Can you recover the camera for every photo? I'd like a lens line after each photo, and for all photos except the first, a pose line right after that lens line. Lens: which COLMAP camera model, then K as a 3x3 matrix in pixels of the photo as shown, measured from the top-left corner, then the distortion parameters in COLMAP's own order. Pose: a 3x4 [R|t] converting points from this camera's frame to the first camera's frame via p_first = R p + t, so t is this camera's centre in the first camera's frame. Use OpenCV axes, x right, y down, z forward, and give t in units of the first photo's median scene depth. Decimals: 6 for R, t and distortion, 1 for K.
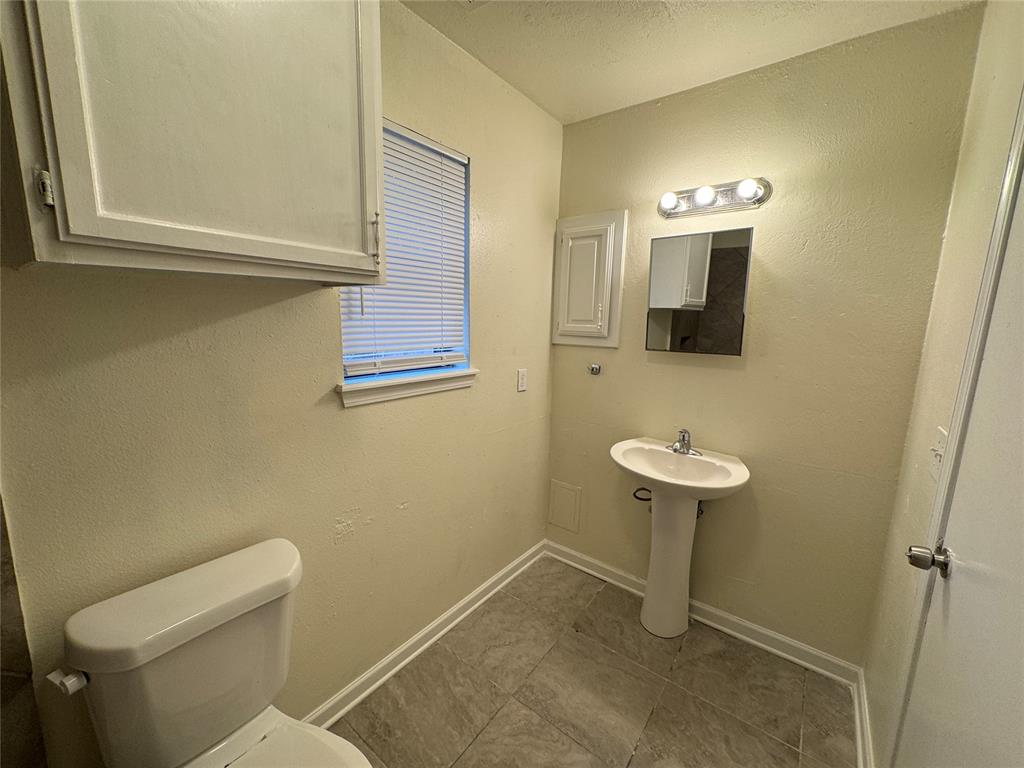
lens RADIAL K [[408.0, 0, 510.4], [0, 408.0, 385.1], [0, 0, 1]] dist [-0.003516, 0.000833]
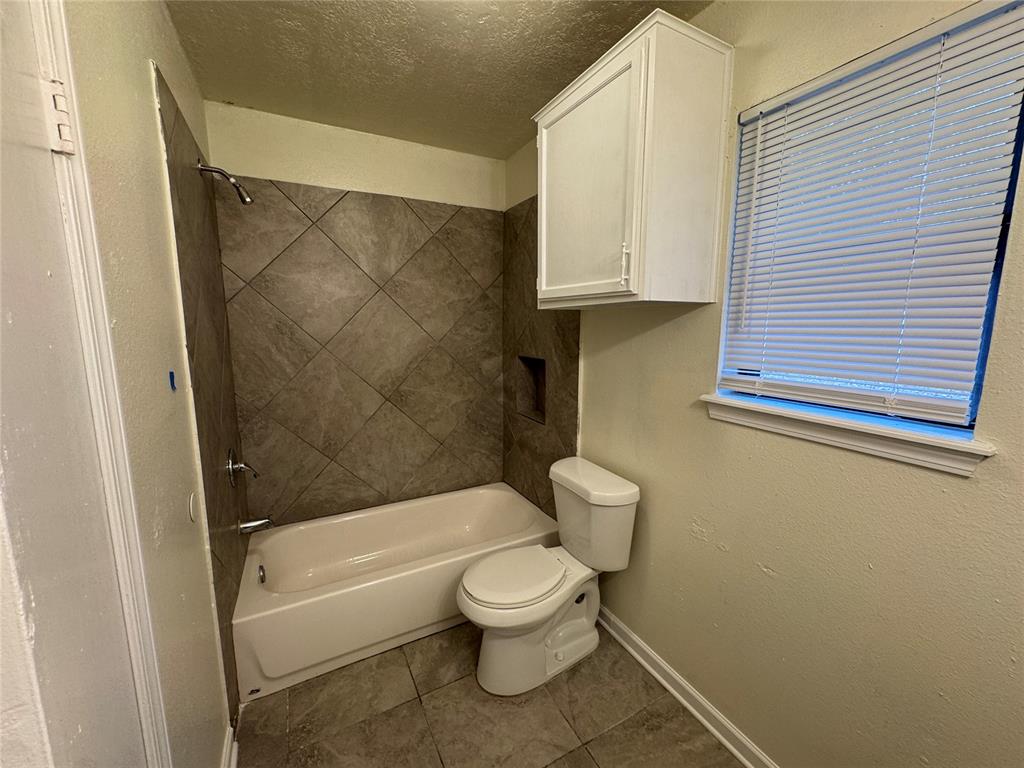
lens RADIAL K [[408.0, 0, 512.3], [0, 408.0, 382.1], [0, 0, 1]] dist [-0.003516, 0.000833]
pose [[-0.415324, 0.111472, -0.902818, 0.696347], [-0.160188, 0.967992, 0.193211, -0.145276], [0.895458, 0.224866, -0.384174, 0.900324]]
